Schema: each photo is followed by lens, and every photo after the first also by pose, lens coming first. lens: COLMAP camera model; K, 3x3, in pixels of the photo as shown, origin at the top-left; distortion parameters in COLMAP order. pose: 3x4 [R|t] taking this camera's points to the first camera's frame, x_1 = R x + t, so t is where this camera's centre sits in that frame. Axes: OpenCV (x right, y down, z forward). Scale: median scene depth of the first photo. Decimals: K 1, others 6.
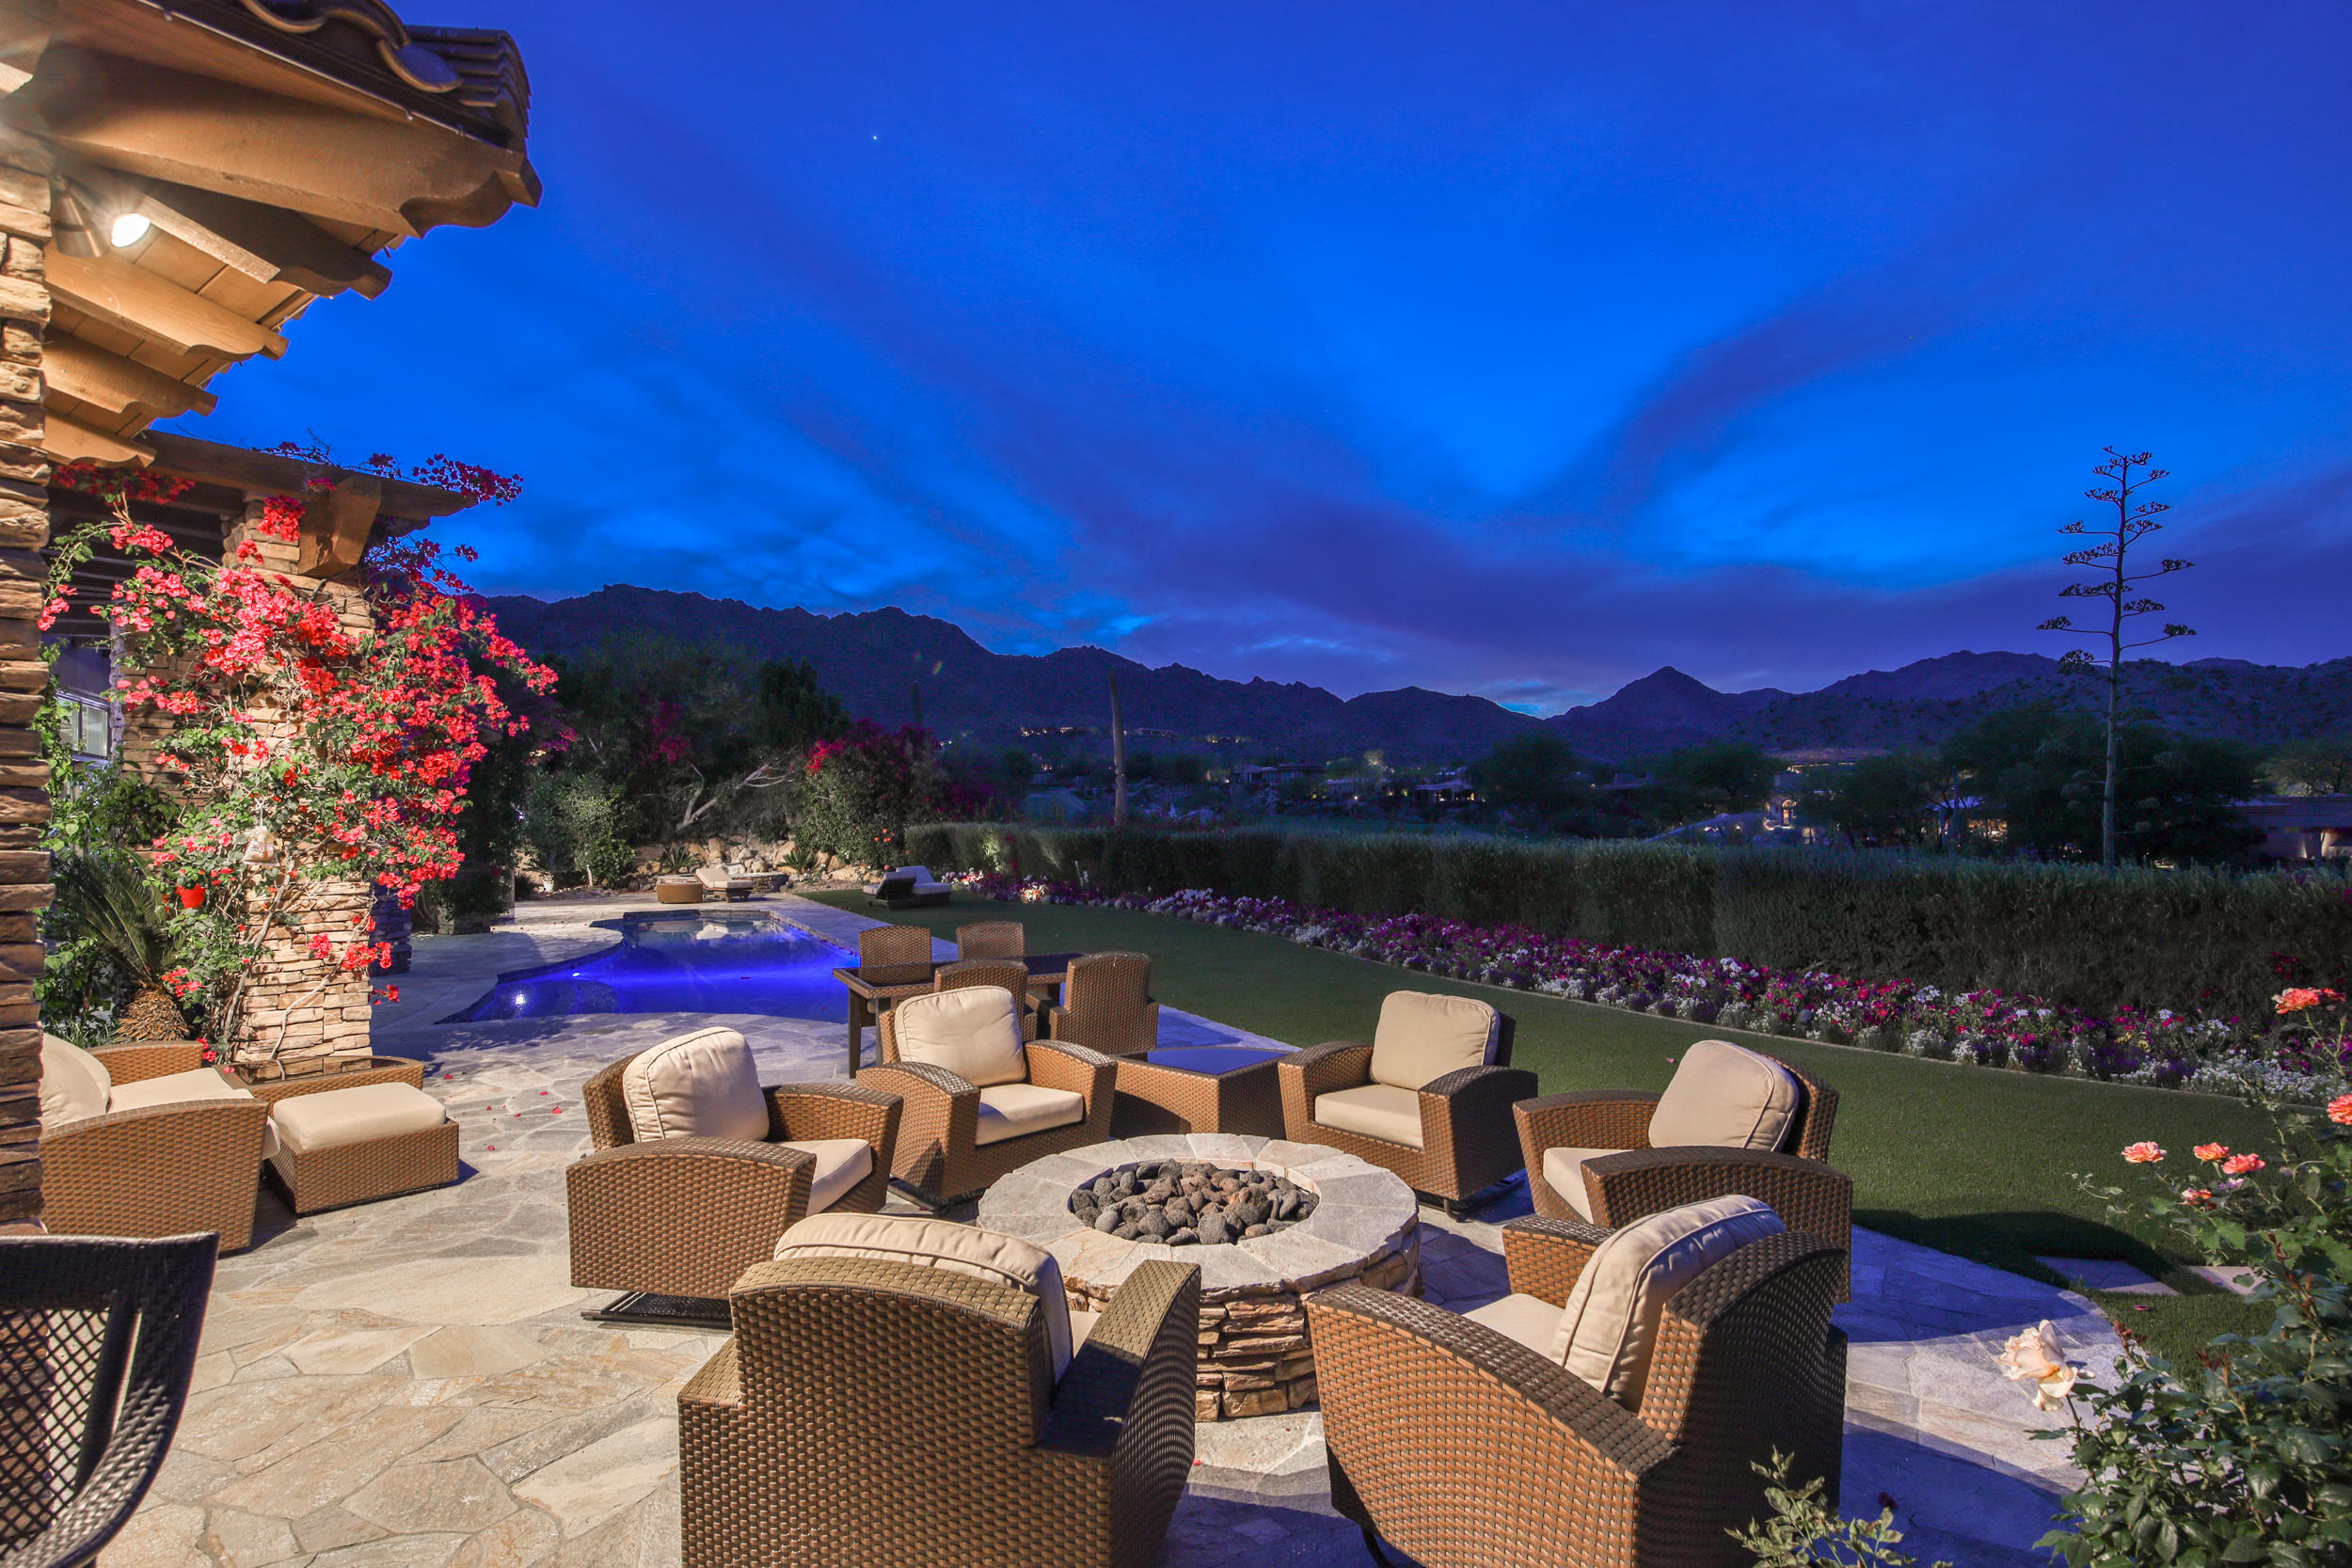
lens RADIAL K [[1078.0, 0, 1175.8], [0, 1078.0, 799.6], [0, 0, 1]] dist [0.000263, -0.010565]
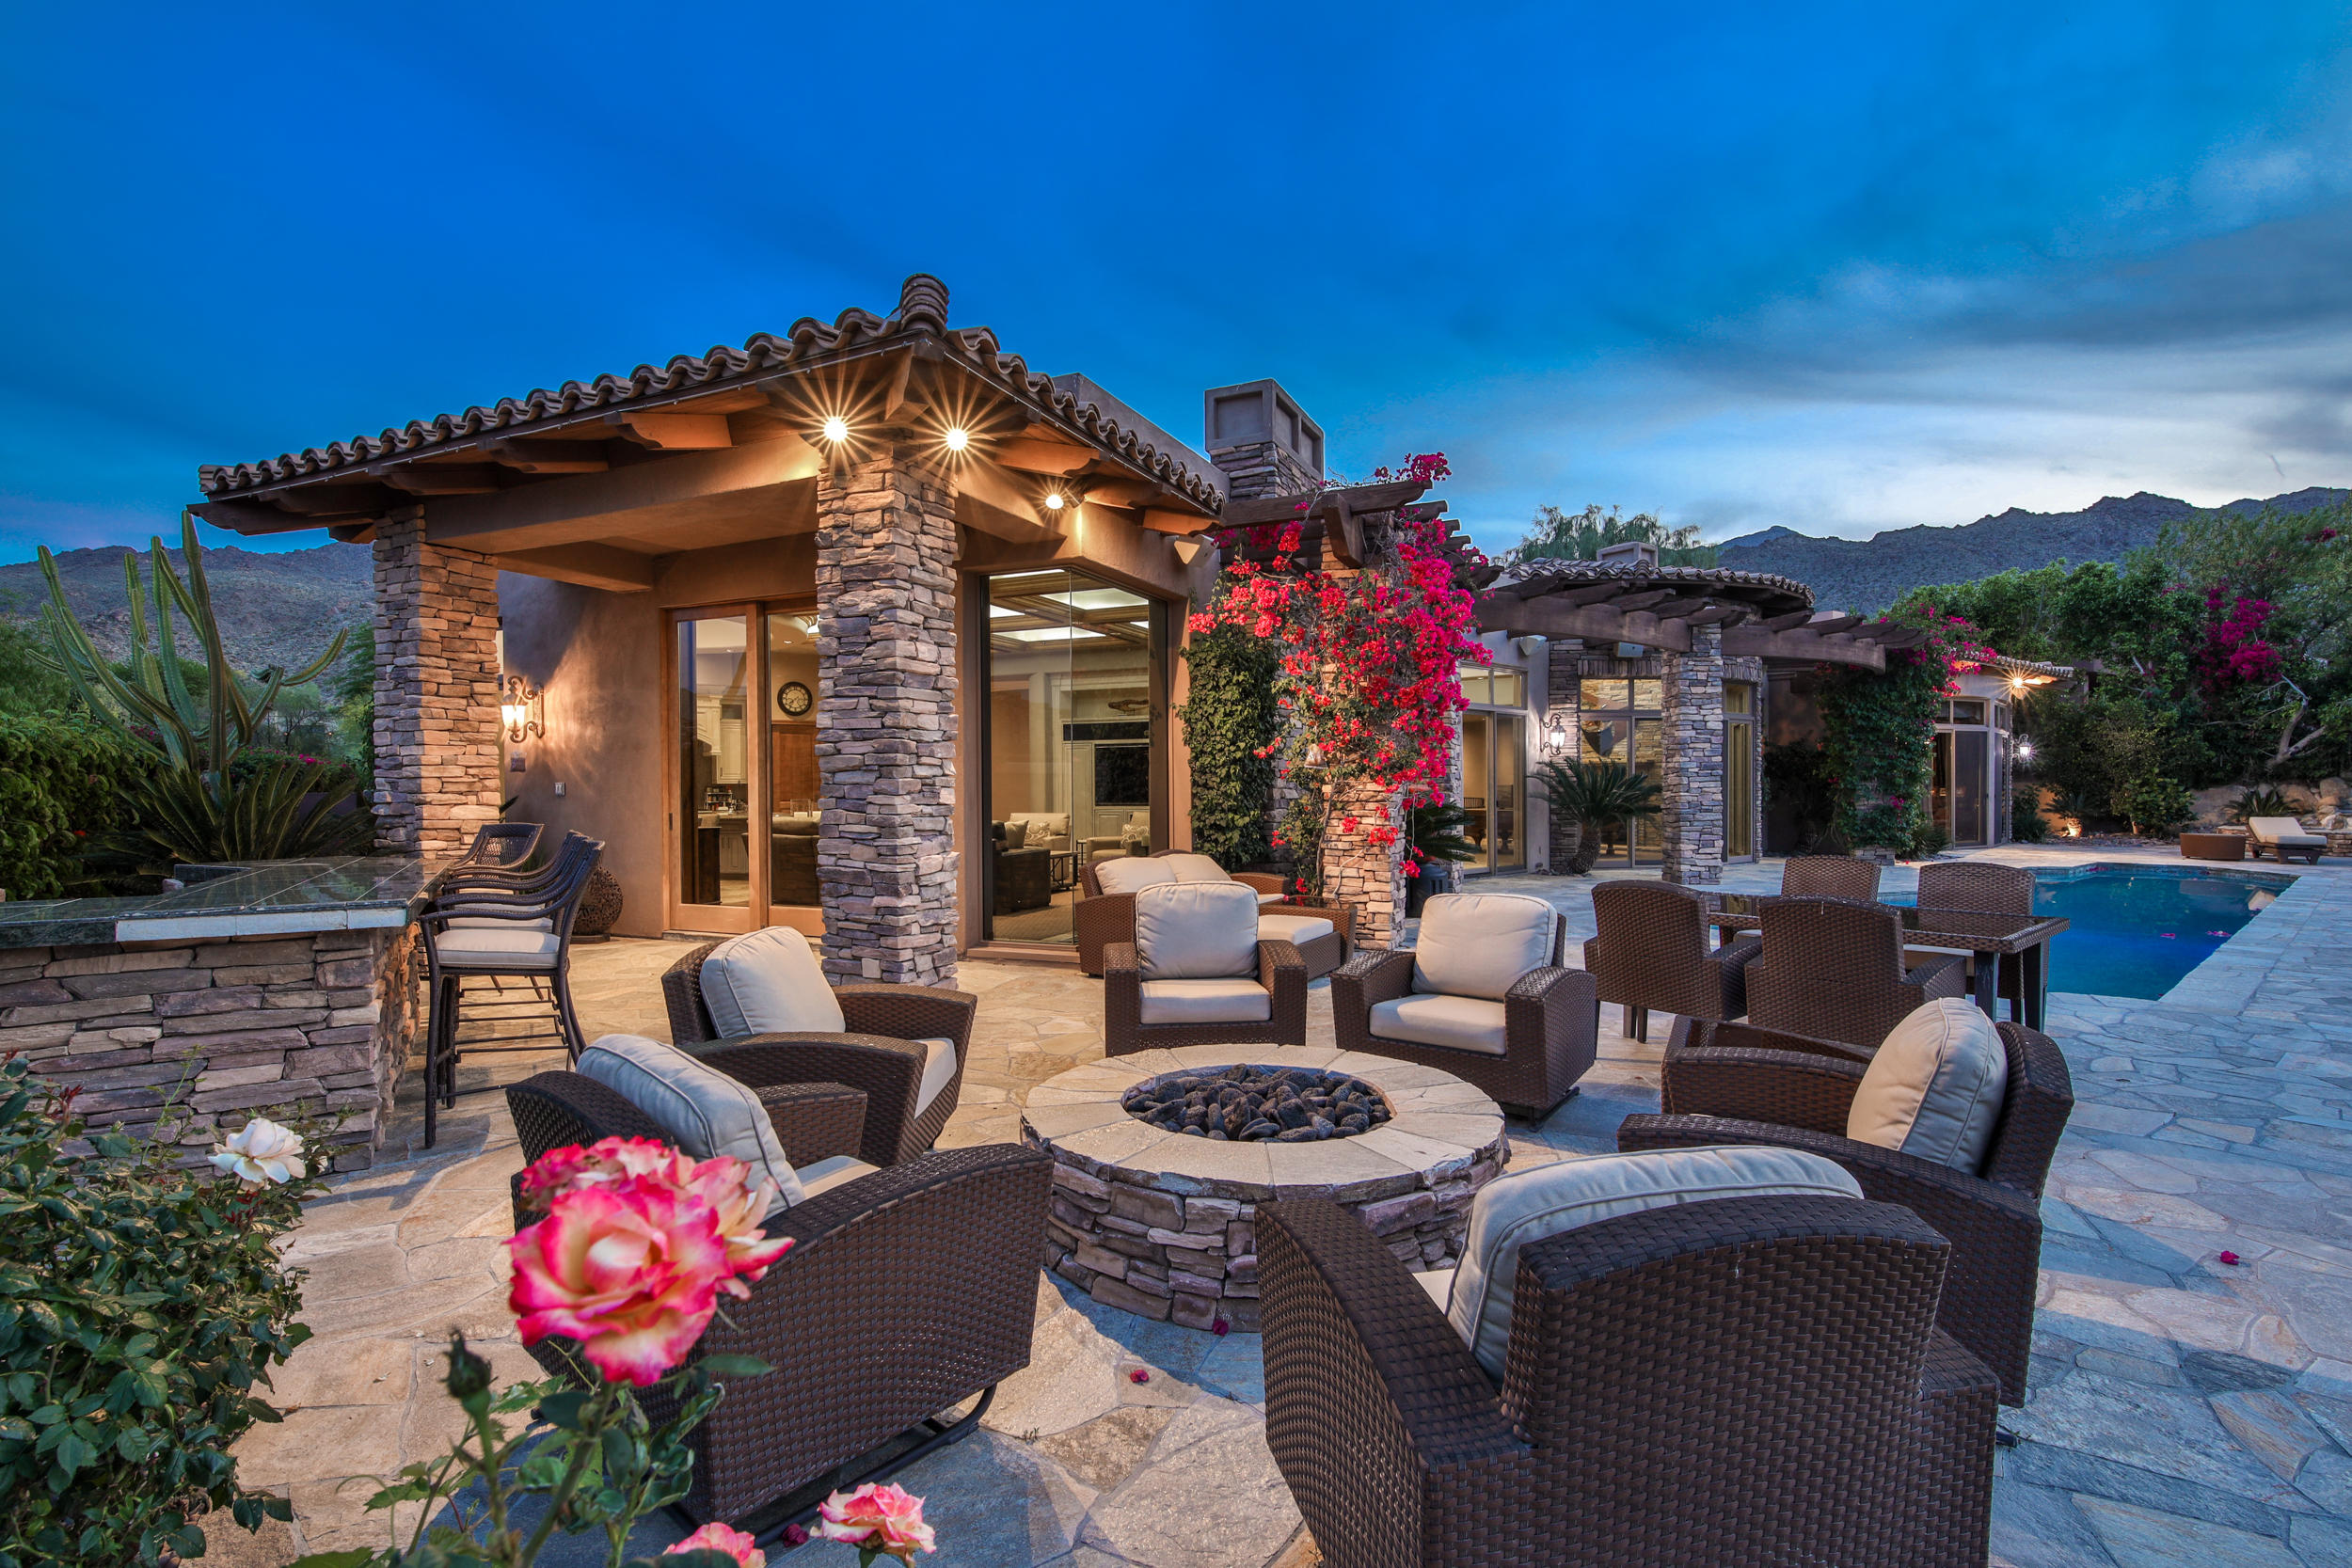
lens RADIAL K [[1077.2, 0, 1177.7], [0, 1077.2, 800.3], [0, 0, 1]] dist [0.000368, -0.010762]
pose [[0.204339, 0.026511, -0.978541, 0.158195], [0.022483, 0.999242, 0.031767, 0.014262], [0.978642, -0.028491, 0.203589, 0.131499]]
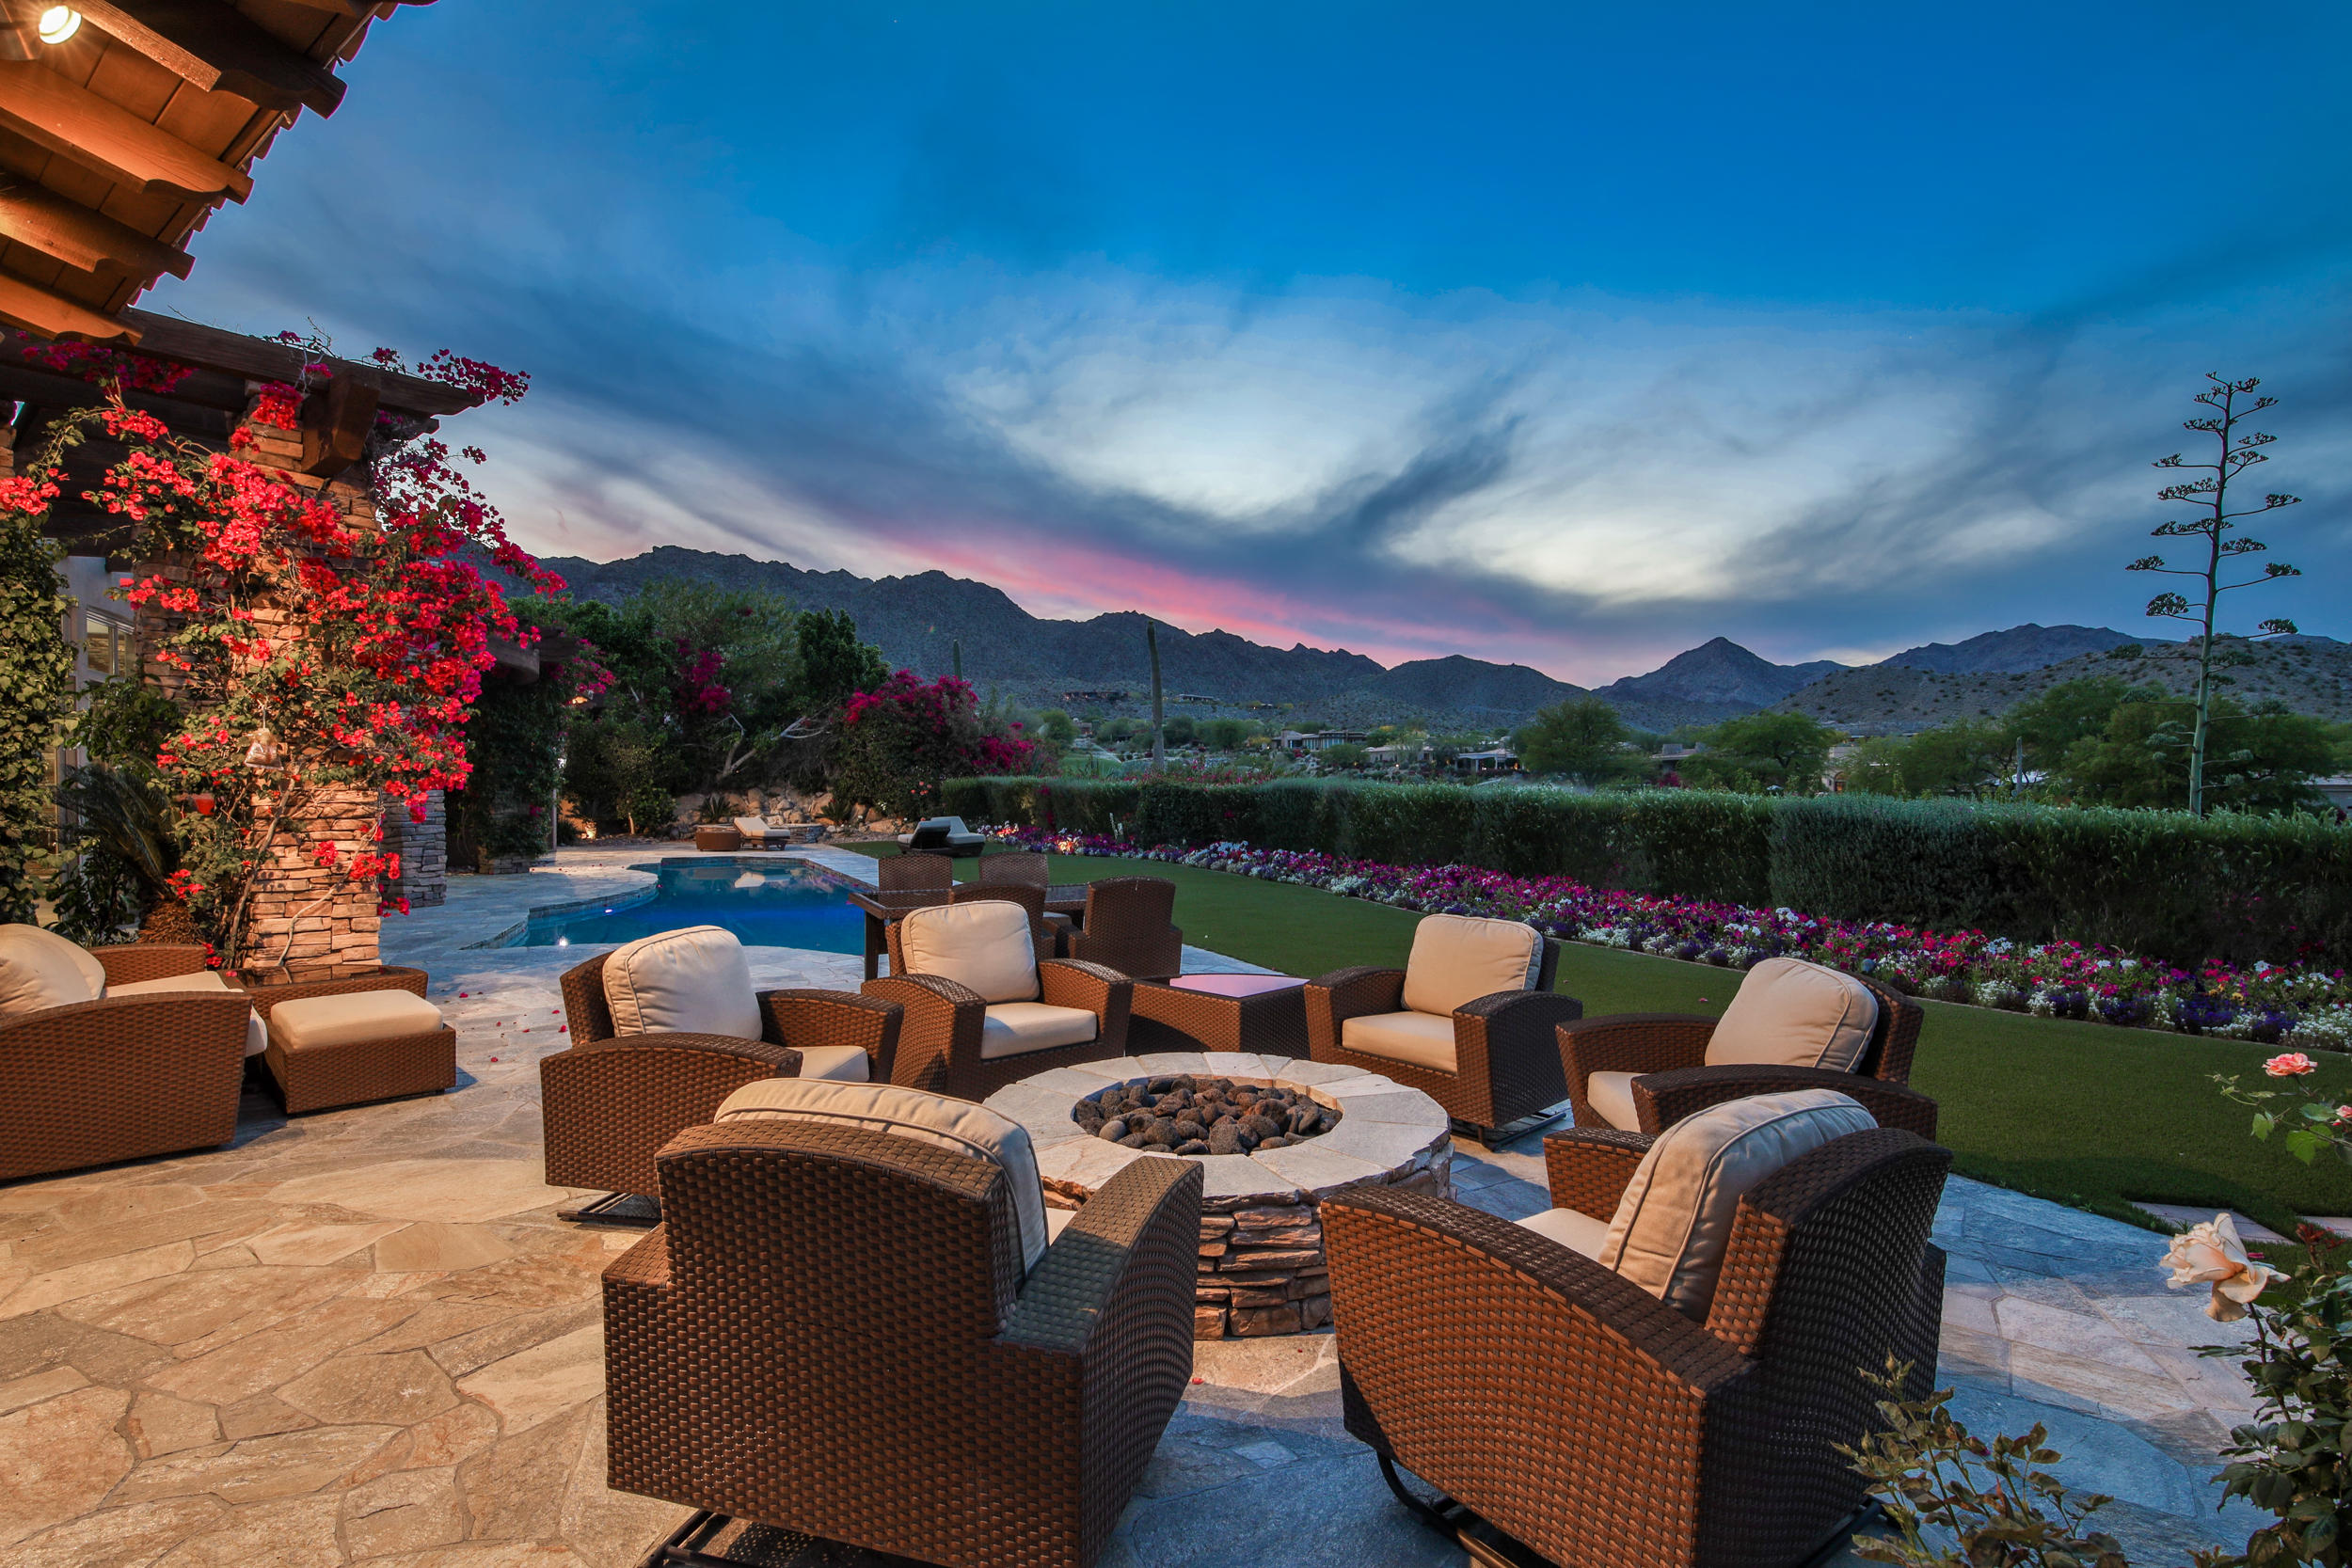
lens RADIAL K [[1077.2, 0, 1177.7], [0, 1077.2, 800.3], [0, 0, 1]] dist [0.000368, -0.010762]
pose [[0.999276, 0.014327, -0.035232, 0.003591], [-0.013206, 0.999405, 0.031869, 0.012800], [0.035667, -0.031381, 0.998871, 0.014161]]
